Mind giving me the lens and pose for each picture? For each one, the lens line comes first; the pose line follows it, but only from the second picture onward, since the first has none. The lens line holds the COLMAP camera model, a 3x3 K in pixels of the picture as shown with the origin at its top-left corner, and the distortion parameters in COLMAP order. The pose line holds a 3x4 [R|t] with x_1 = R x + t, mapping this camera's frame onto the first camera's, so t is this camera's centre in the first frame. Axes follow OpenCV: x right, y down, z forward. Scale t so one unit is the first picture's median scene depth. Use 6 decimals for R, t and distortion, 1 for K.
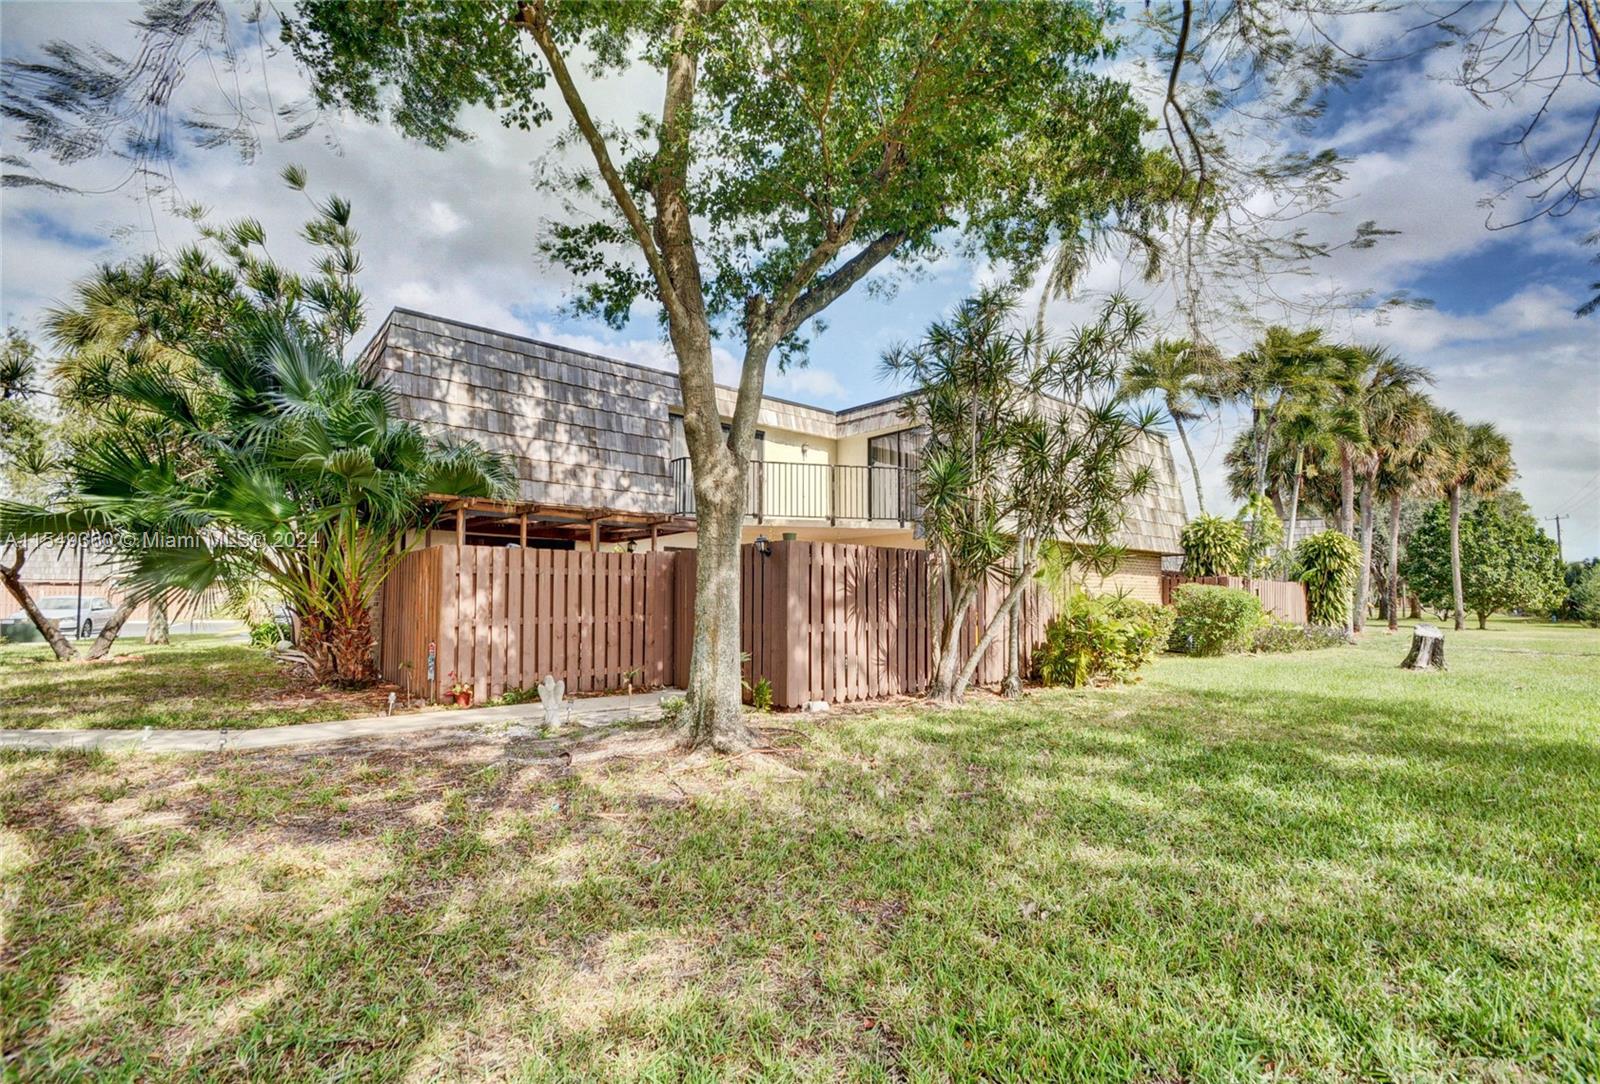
lens RADIAL K [[707.2, 0, 801.9], [0, 707.2, 571.0], [0, 0, 1]] dist [-0.000780, -0.000149]
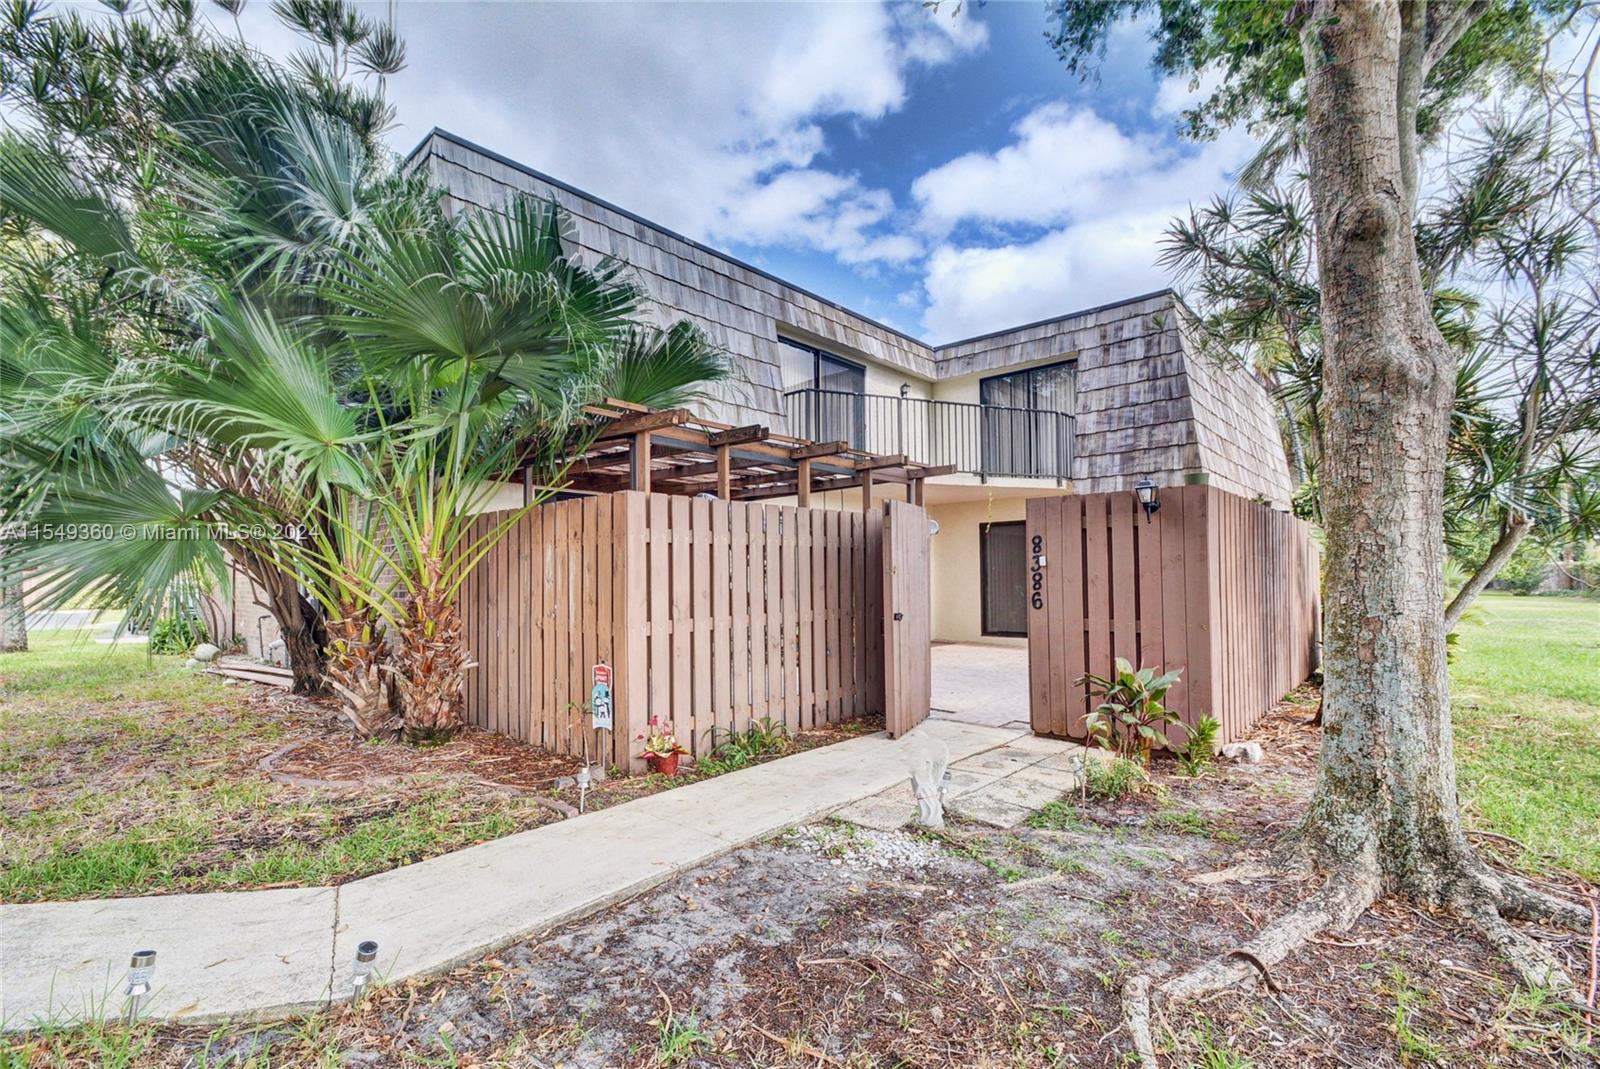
lens RADIAL K [[716.7, 0, 791.1], [0, 716.7, 563.3], [0, 0, 1]] dist [0.020854, -0.024158]
pose [[0.994765, -0.008582, 0.101823, -0.301051], [0.006314, 0.999725, 0.022582, 0.005347], [-0.101989, -0.021821, 0.994546, 0.288950]]
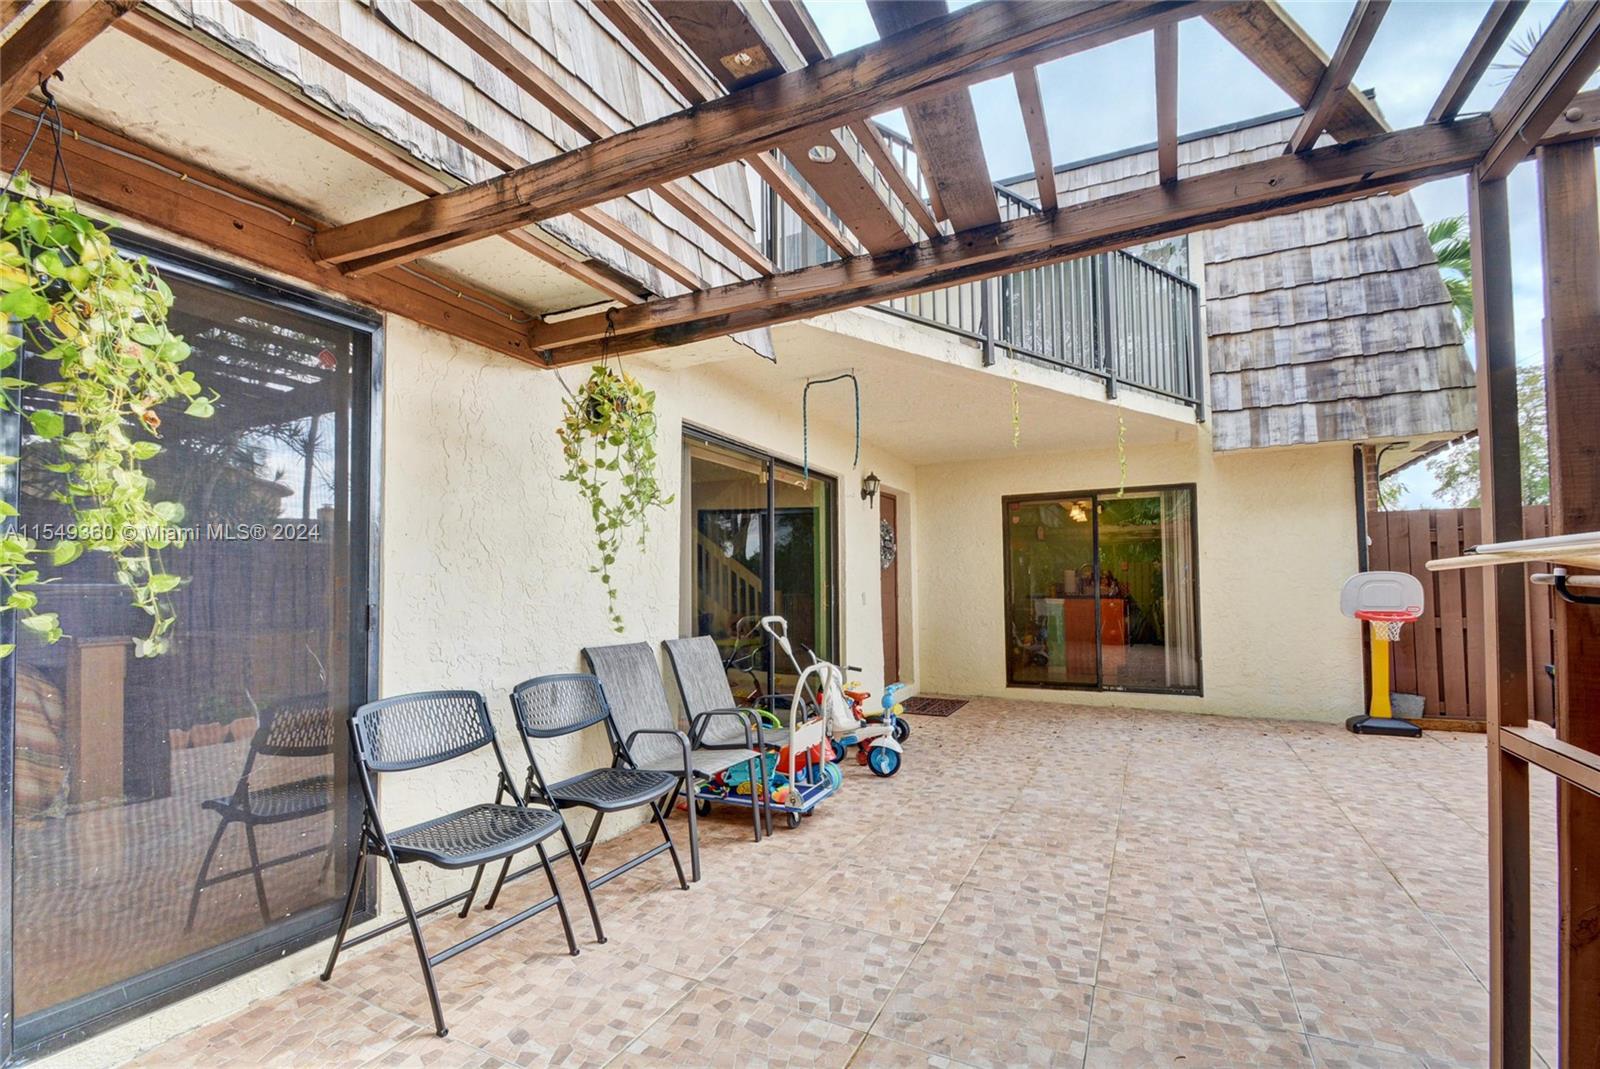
lens RADIAL K [[716.7, 0, 791.1], [0, 716.7, 563.3], [0, 0, 1]] dist [0.020854, -0.024158]
pose [[0.931665, 0.000216, 0.363320, -0.318081], [-0.004670, 0.999924, 0.011381, 0.027293], [-0.363290, -0.012300, 0.931595, 0.850158]]
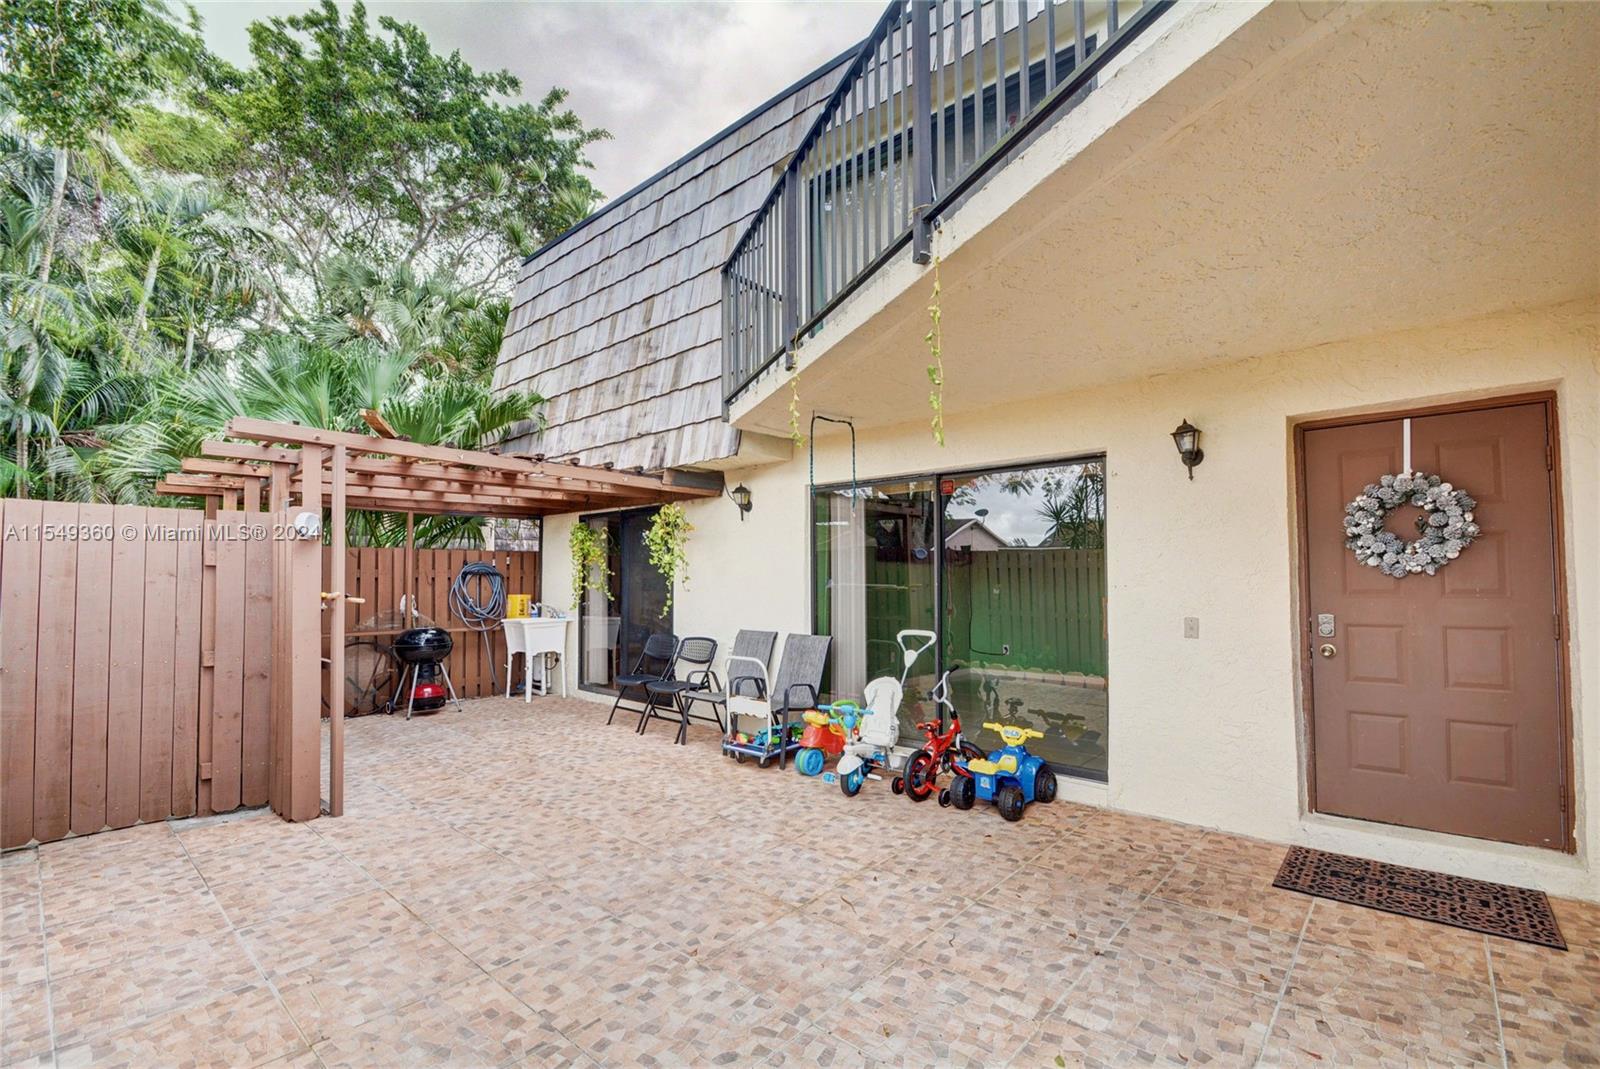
lens RADIAL K [[700.0, 0, 793.6], [0, 700.0, 562.1], [0, 0, 1]] dist [0.018227, -0.021571]
pose [[0.104442, -0.032998, -0.993983, 0.285656], [0.047038, 0.998495, -0.028205, 0.030054], [0.993418, -0.043809, 0.105837, 1.143962]]
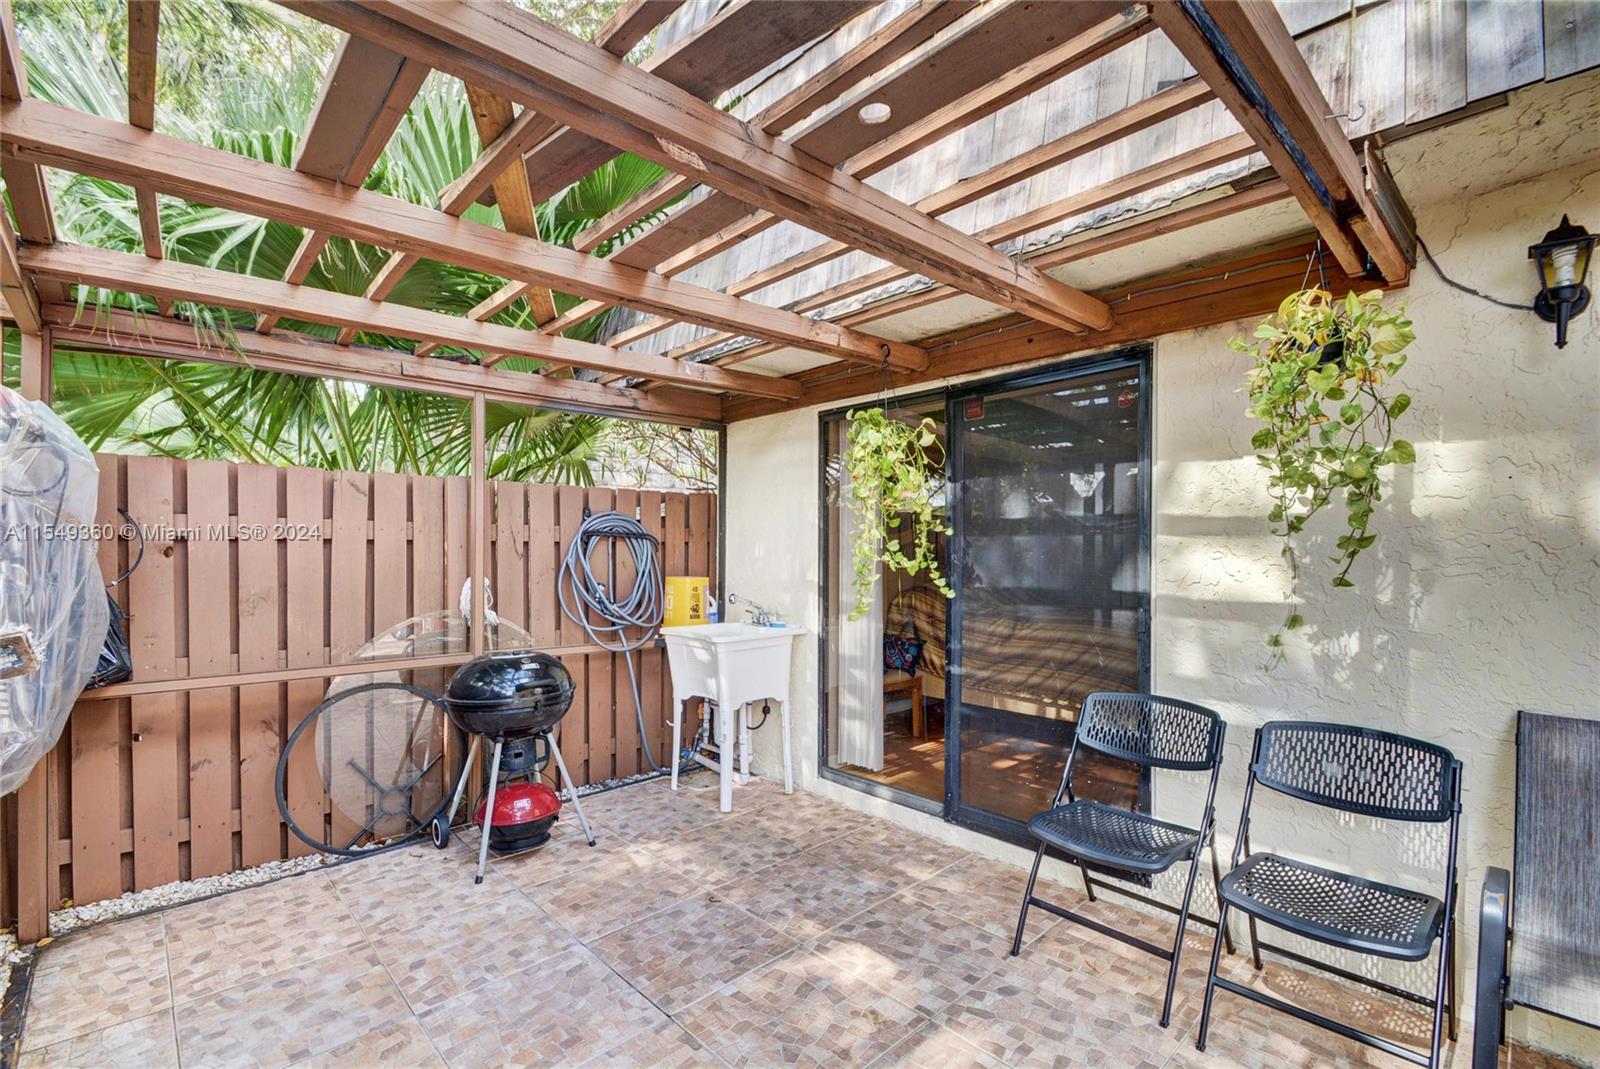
lens RADIAL K [[700.0, 0, 793.6], [0, 700.0, 562.1], [0, 0, 1]] dist [0.018227, -0.021571]
pose [[0.023353, 0.005173, -0.999714, -0.123841], [0.038389, 0.999244, 0.006068, 0.021395], [0.998990, -0.038519, 0.023137, 0.974272]]
